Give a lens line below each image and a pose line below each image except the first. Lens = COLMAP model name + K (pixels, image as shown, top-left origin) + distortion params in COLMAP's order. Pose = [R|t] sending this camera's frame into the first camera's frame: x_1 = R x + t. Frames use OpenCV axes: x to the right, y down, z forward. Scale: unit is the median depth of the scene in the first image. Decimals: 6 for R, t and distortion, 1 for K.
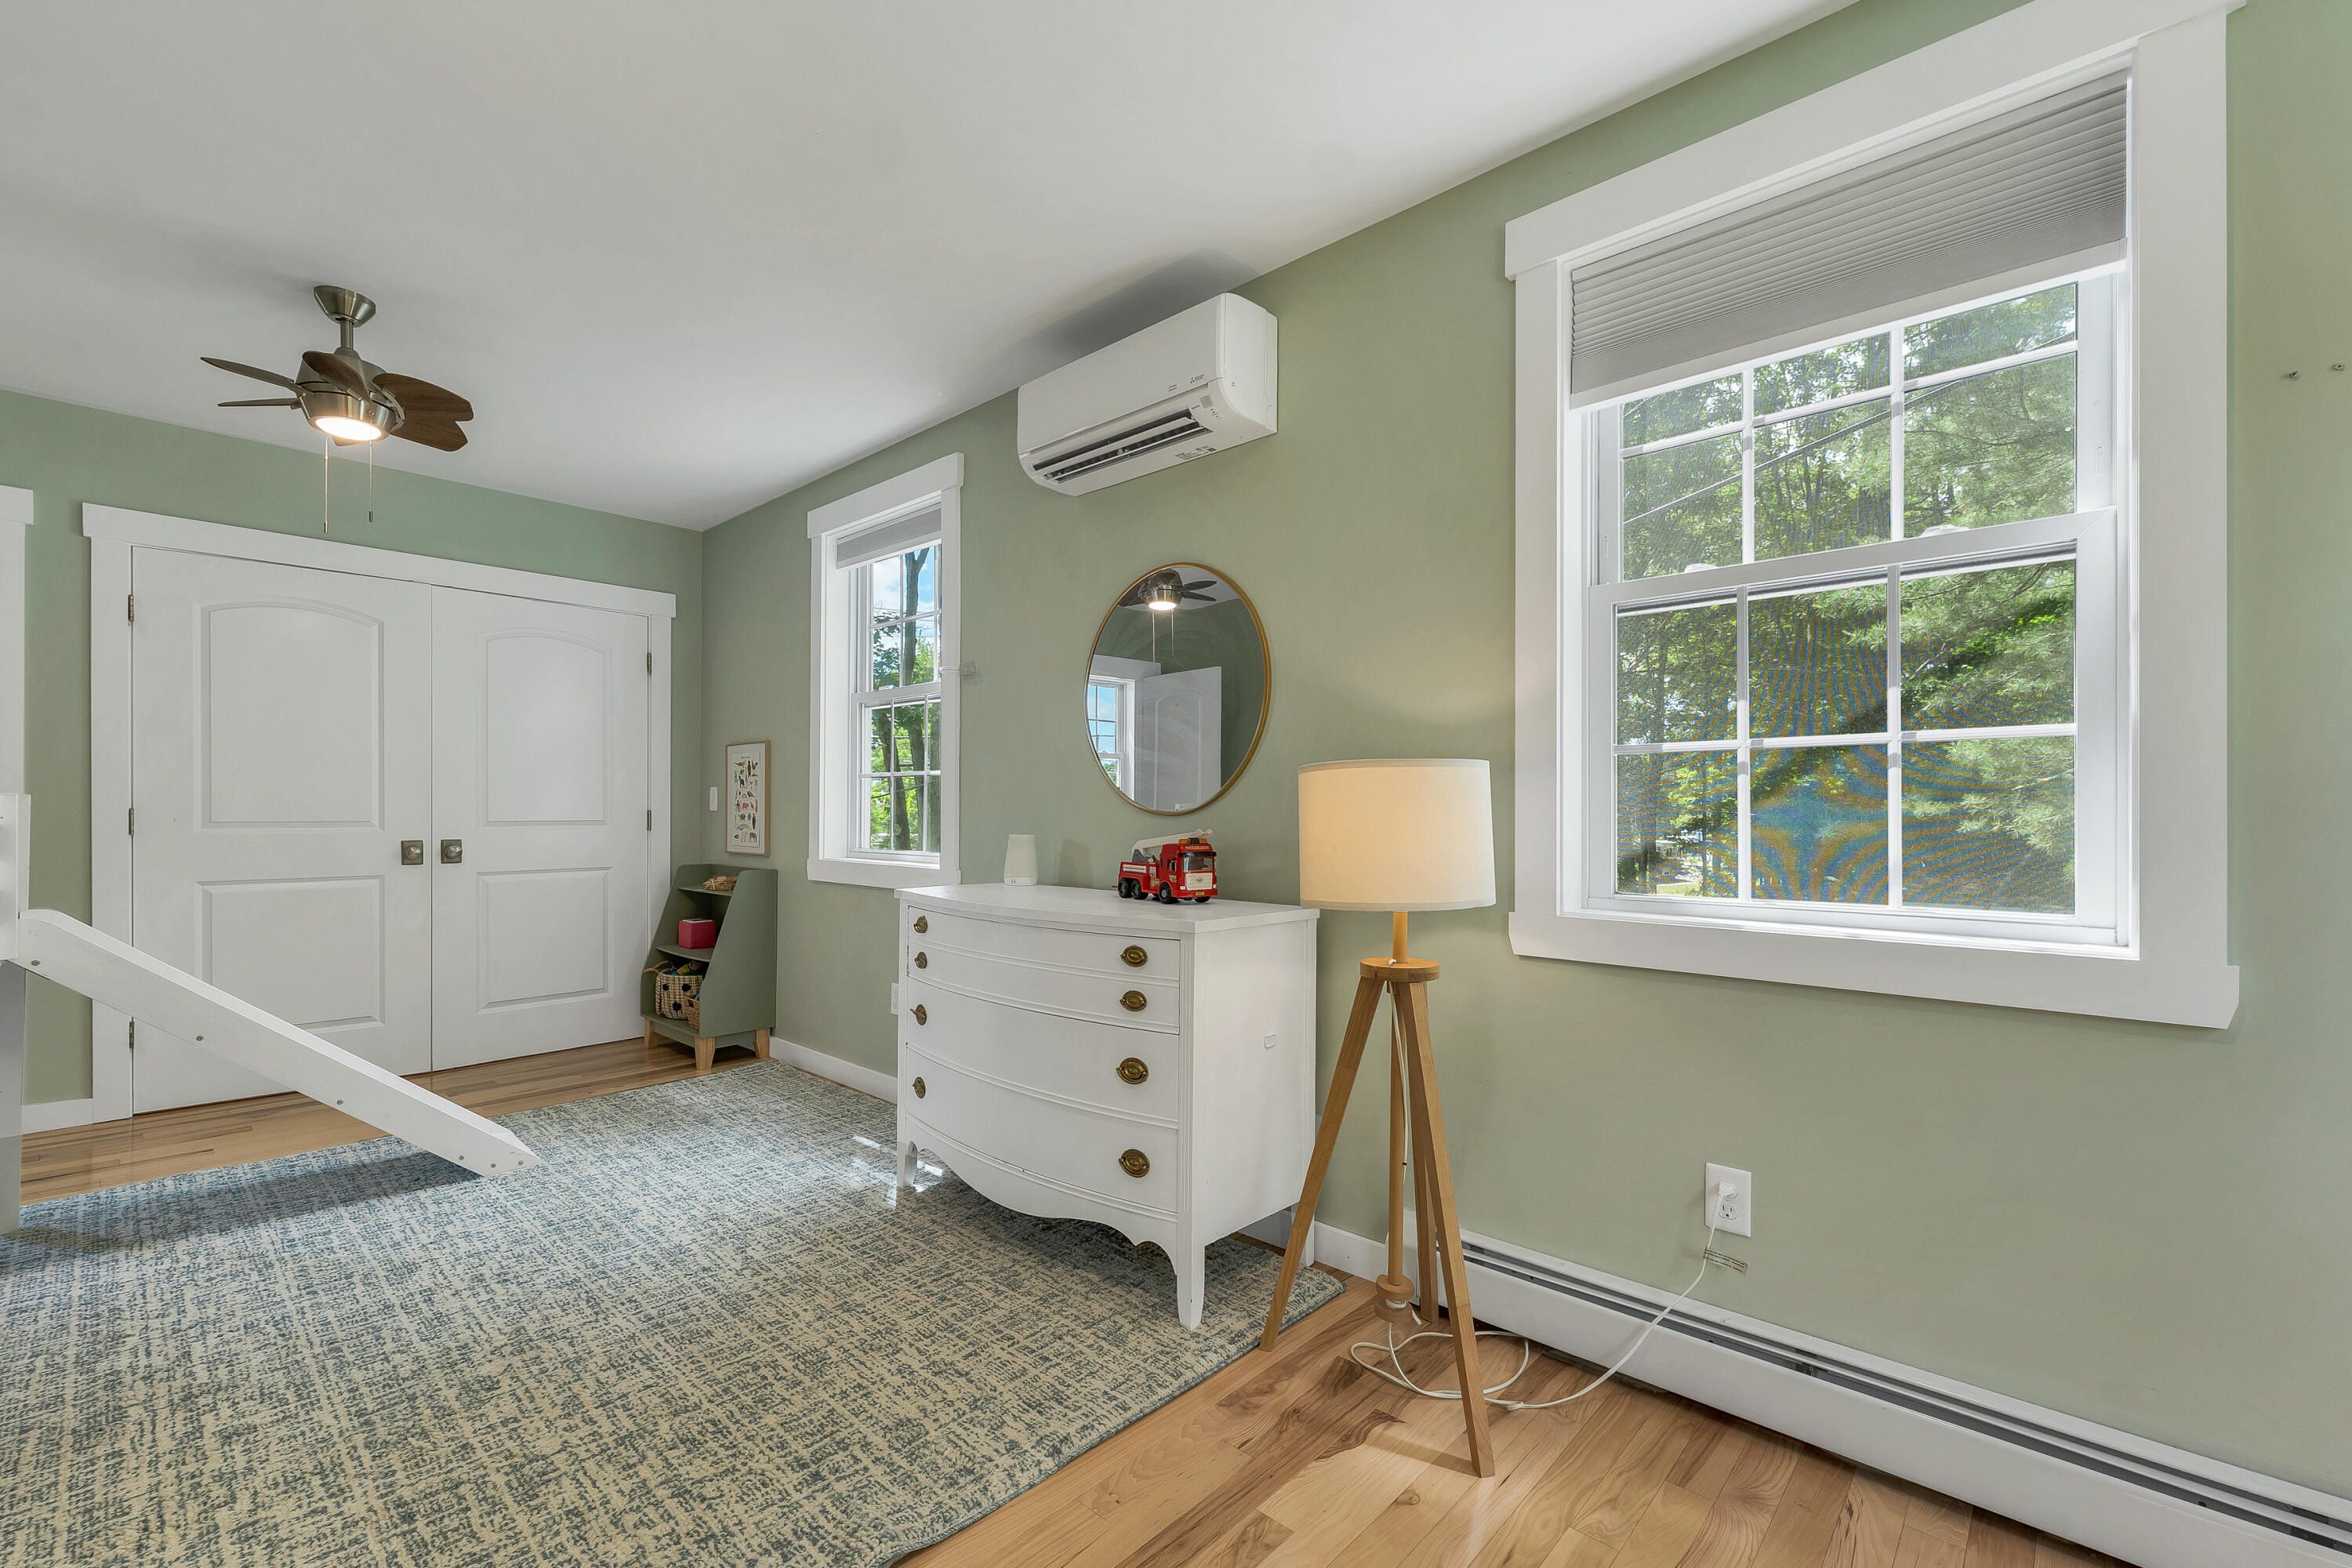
lens RADIAL K [[988.6, 0, 1167.0], [0, 988.6, 815.9], [0, 0, 1]] dist [-0.000833, 0.000225]
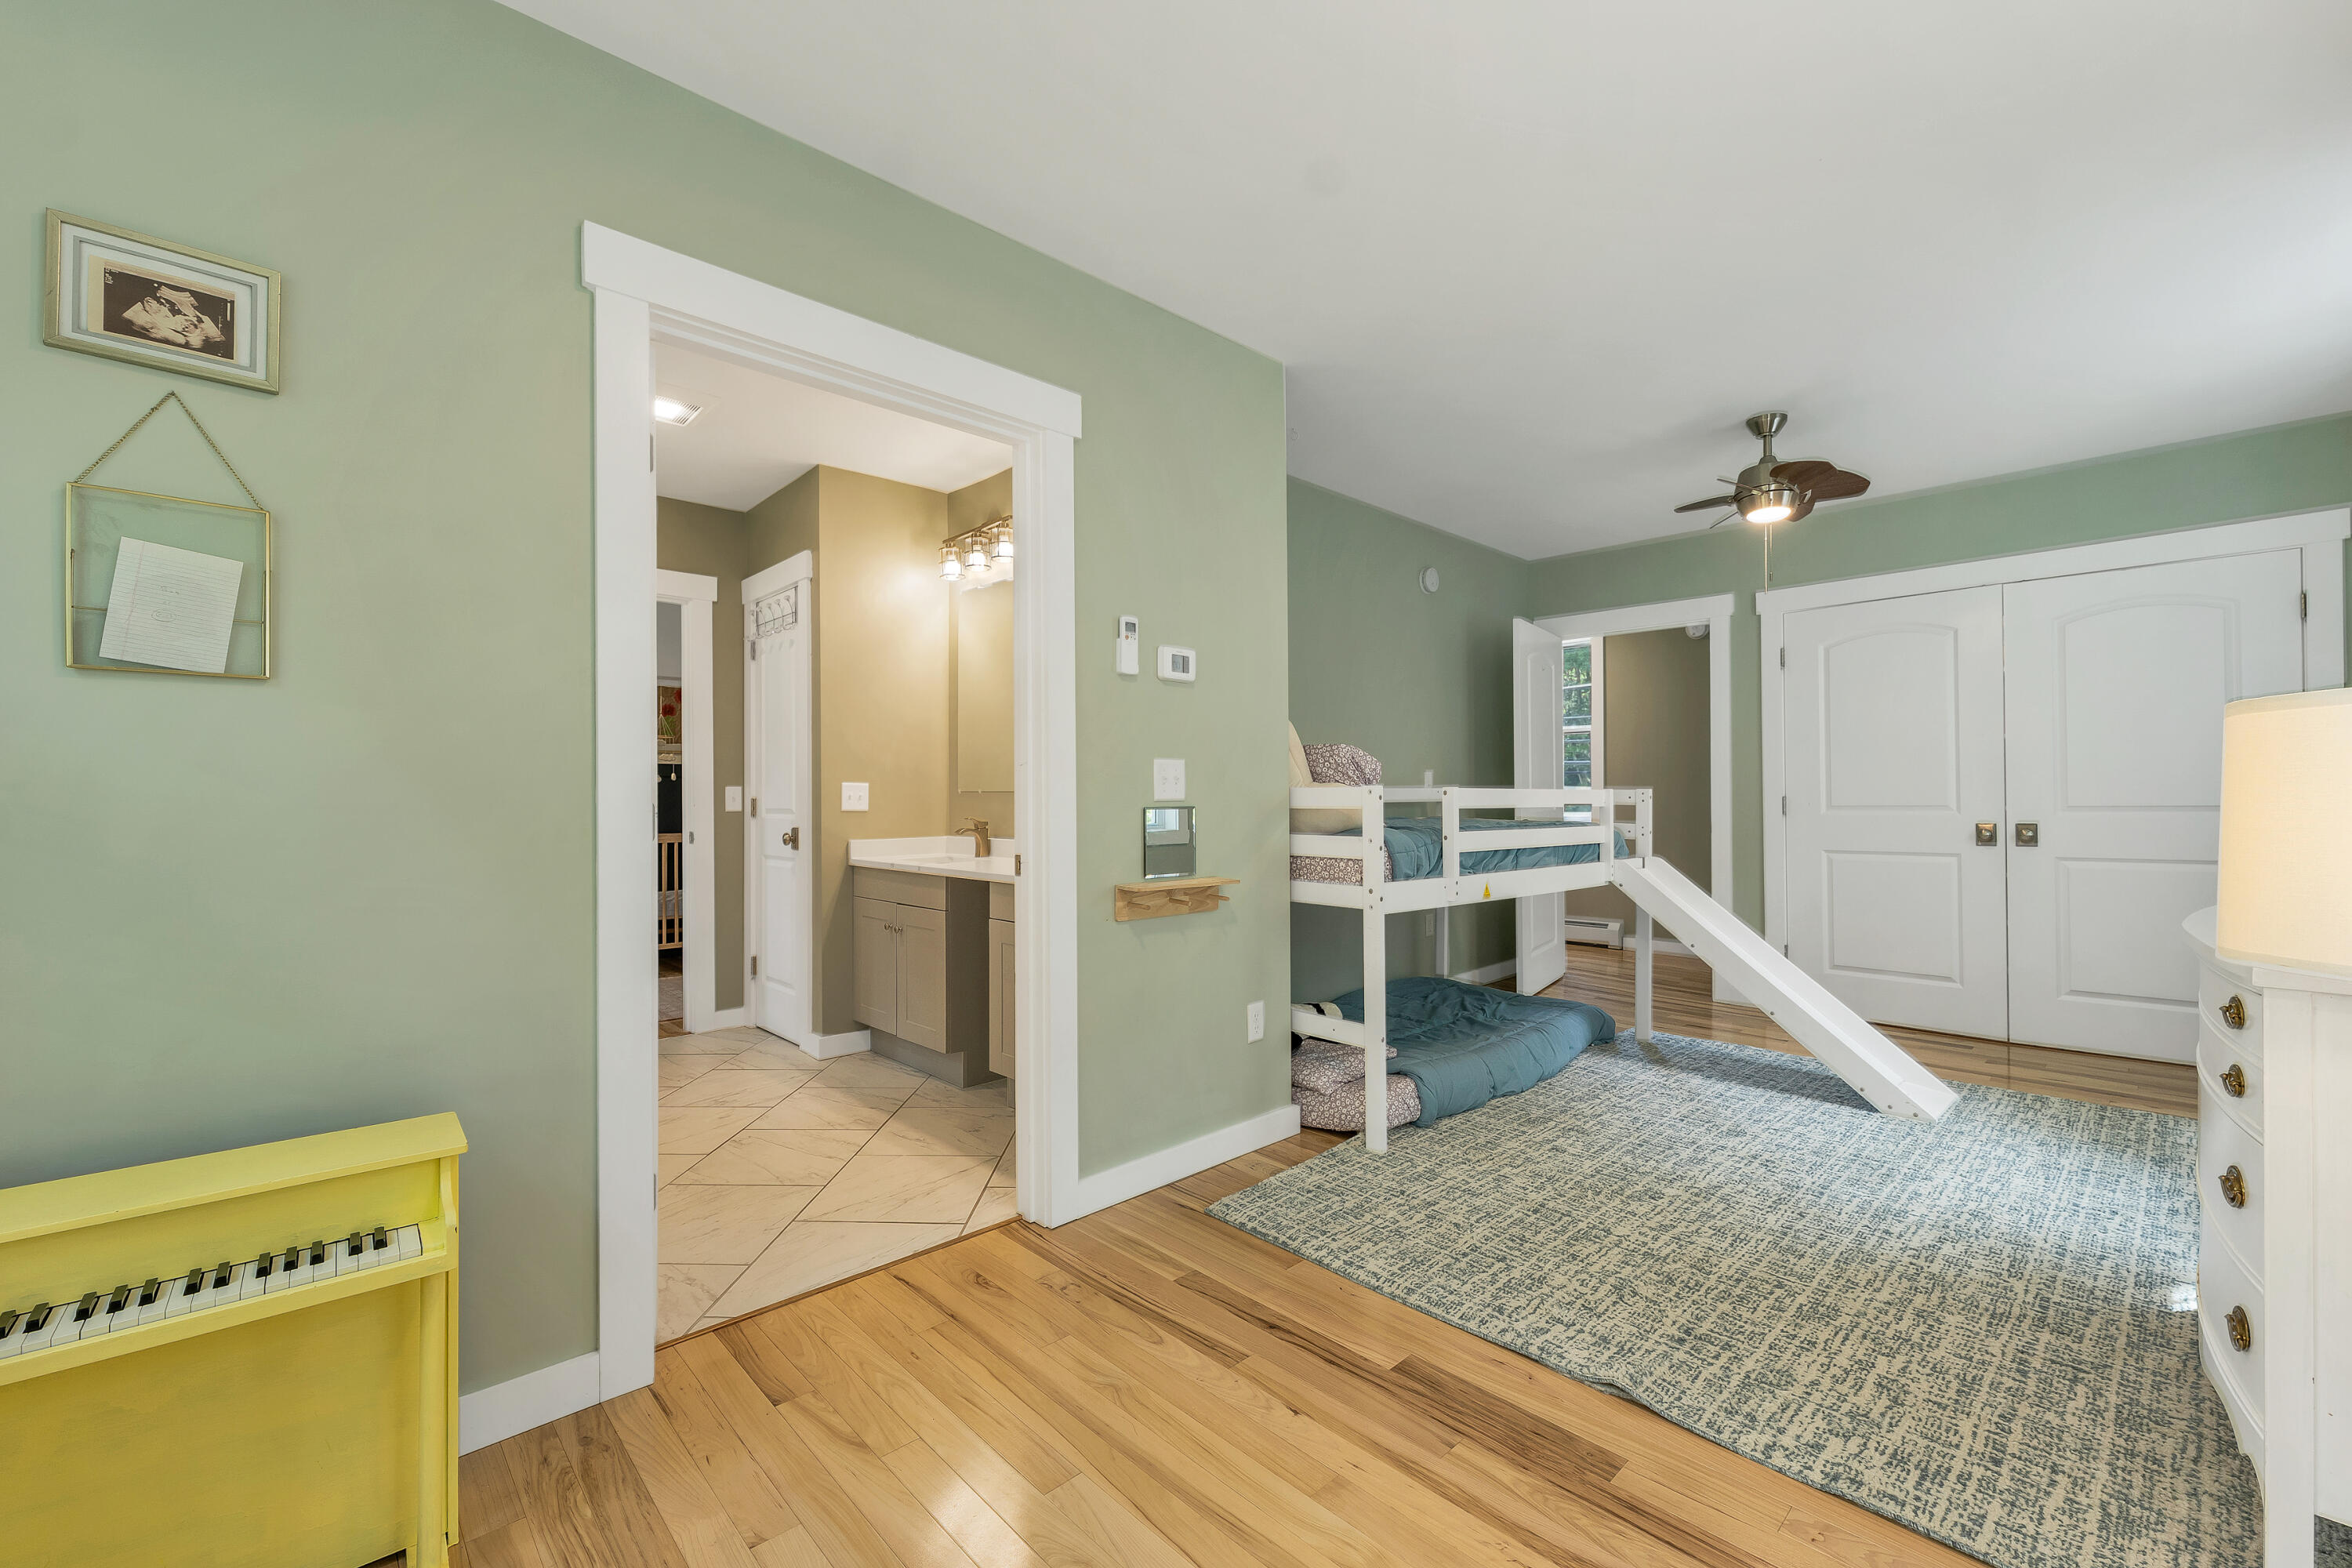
lens RADIAL K [[963.2, 0, 1181.3], [0, 963.2, 796.8], [0, 0, 1]] dist [0.001646, 0.000253]
pose [[-0.061614, -0.006730, -0.998077, 0.584278], [0.002558, 0.999973, -0.006901, 0.000982], [0.998097, -0.002978, -0.061595, 0.304171]]
